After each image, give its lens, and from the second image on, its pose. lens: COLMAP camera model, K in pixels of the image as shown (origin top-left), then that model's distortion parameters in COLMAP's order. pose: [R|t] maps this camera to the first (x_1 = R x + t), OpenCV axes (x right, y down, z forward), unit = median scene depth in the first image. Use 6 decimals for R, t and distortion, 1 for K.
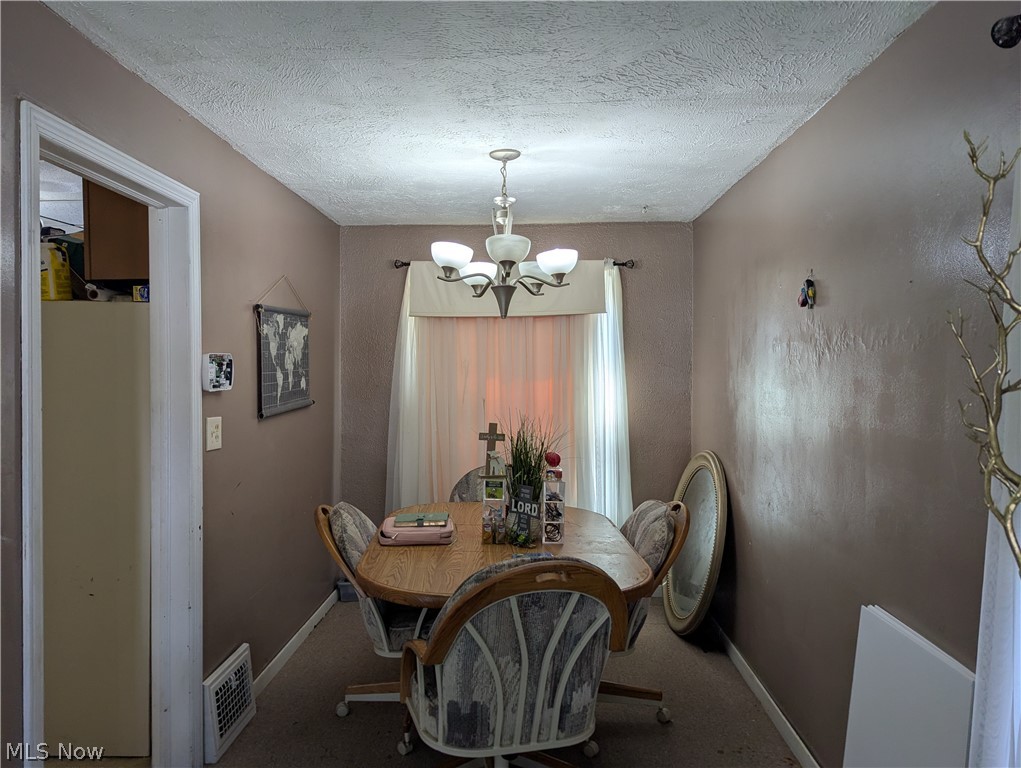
lens RADIAL K [[703.5, 0, 510.5], [0, 703.5, 384.0], [0, 0, 1]] dist [0.044107, -0.044817]
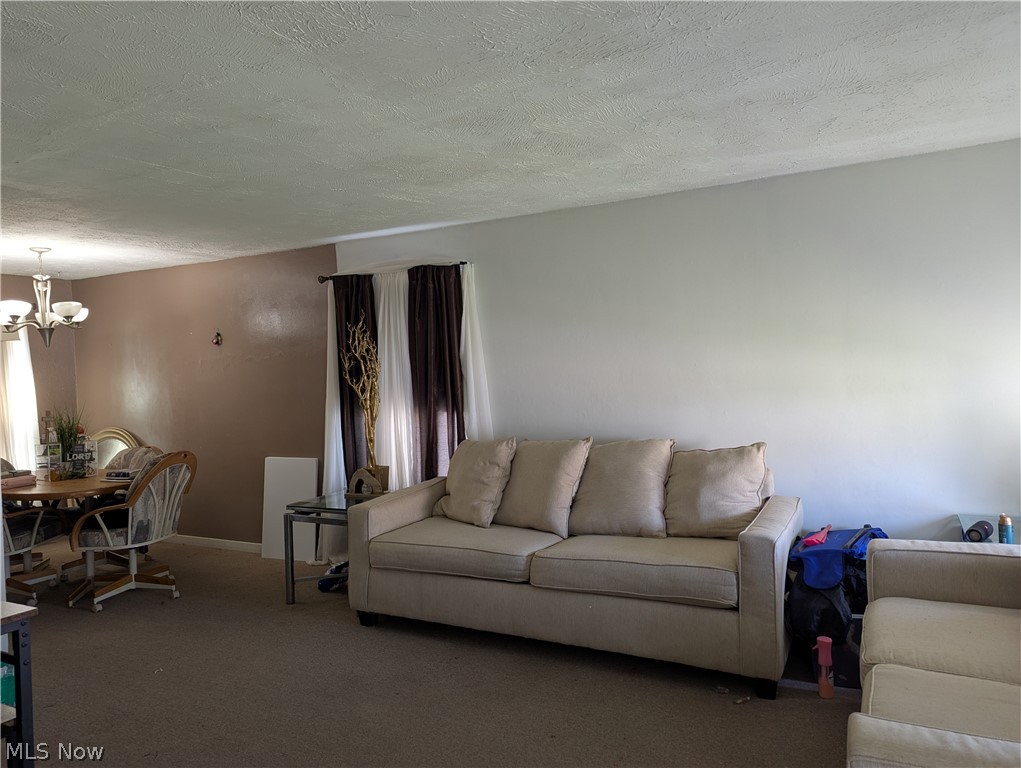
lens RADIAL K [[703.5, 0, 510.5], [0, 703.5, 384.0], [0, 0, 1]] dist [0.044107, -0.044817]
pose [[0.419072, -0.041631, 0.906998, -1.158777], [0.063442, 0.997849, 0.016488, 0.036676], [-0.905734, 0.050632, 0.420812, -0.741795]]
